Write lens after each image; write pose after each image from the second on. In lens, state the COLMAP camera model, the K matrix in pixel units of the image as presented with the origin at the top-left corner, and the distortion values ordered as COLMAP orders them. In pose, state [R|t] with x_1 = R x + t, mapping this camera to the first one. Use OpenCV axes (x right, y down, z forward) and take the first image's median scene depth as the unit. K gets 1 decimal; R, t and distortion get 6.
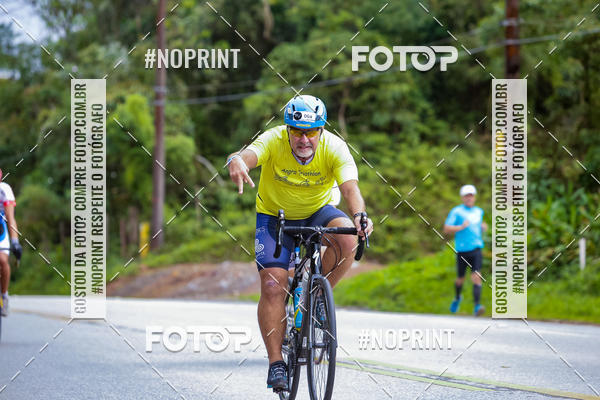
lens RADIAL K [[4379.6, 0, 275.2], [0, 4379.6, 200.8], [0, 0, 1]] dist [0.457919, -19.263354]
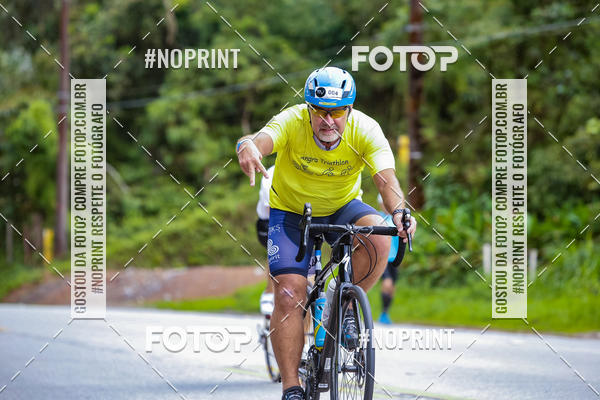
lens RADIAL K [[4379.6, 0, 275.2], [0, 4379.6, 200.8], [0, 0, 1]] dist [0.457919, -19.263354]
pose [[0.999747, -0.002732, 0.022316, -0.021809], [0.002765, 0.999995, -0.001444, 0.002379], [-0.022312, 0.001506, 0.999750, 0.166420]]
